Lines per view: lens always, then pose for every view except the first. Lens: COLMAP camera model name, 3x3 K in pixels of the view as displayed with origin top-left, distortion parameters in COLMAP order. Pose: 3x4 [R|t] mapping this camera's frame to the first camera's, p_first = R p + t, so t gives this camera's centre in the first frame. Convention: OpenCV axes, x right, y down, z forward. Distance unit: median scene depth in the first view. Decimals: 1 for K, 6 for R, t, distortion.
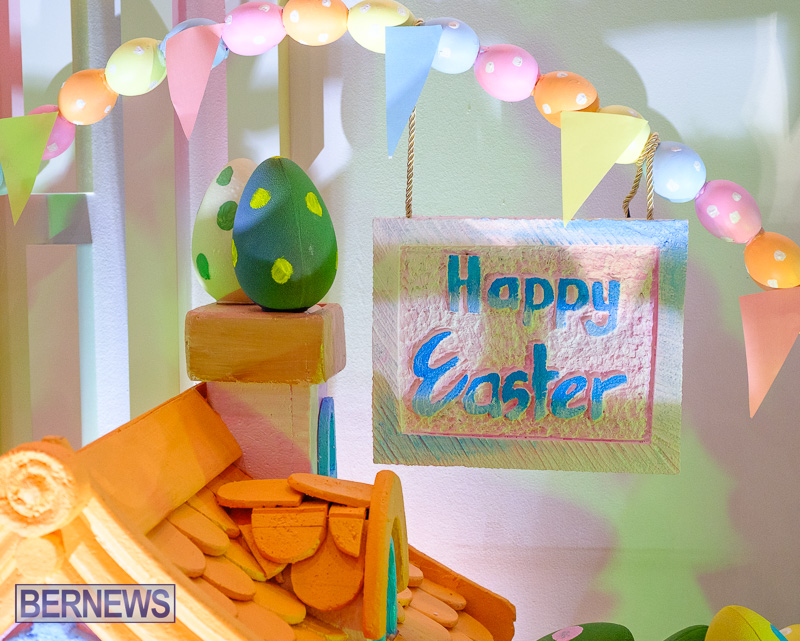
lens RADIAL K [[1585.6, 0, 400.0], [0, 1585.6, 320.5], [0, 0, 1]] dist [0.004126, -0.111451]
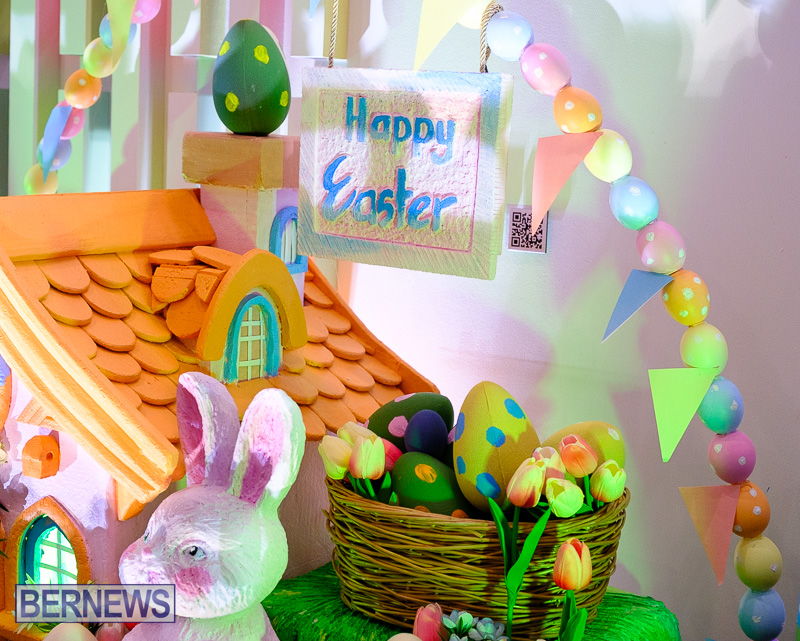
lens RADIAL K [[1466.2, 0, 399.0], [0, 1466.2, 330.5], [0, 0, 1]] dist [-0.003302, -0.231473]
pose [[0.897113, 0.110447, -0.427773, 0.608483], [-0.091607, 0.993707, 0.064452, 0.068687], [0.432200, -0.018634, 0.901585, -0.072038]]
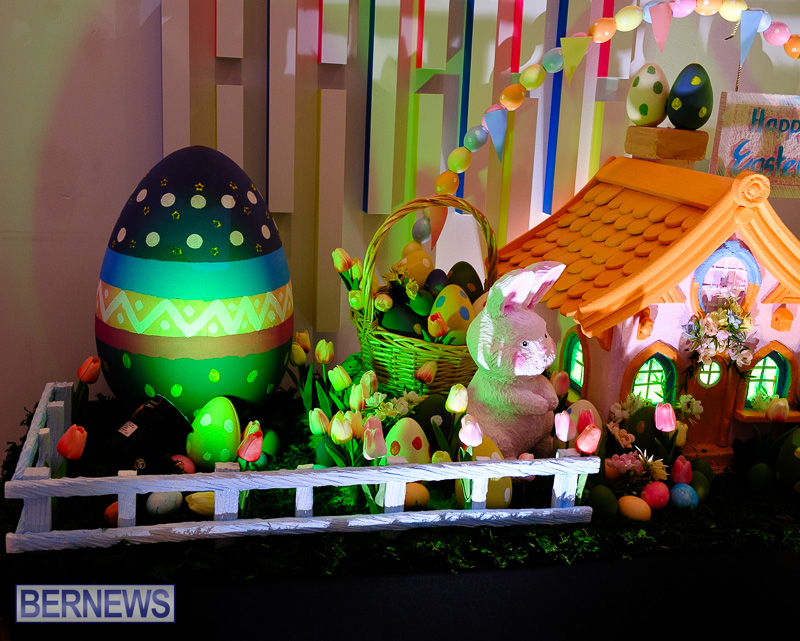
lens RADIAL K [[959.8, 0, 400.0], [0, 959.8, 320.5], [0, 0, 1]] dist [0.011894, 0.016450]
pose [[0.929880, -0.036101, 0.366086, -1.044551], [-0.020876, 0.988390, 0.150497, 0.071011], [-0.367269, -0.147587, 0.918331, -0.220868]]
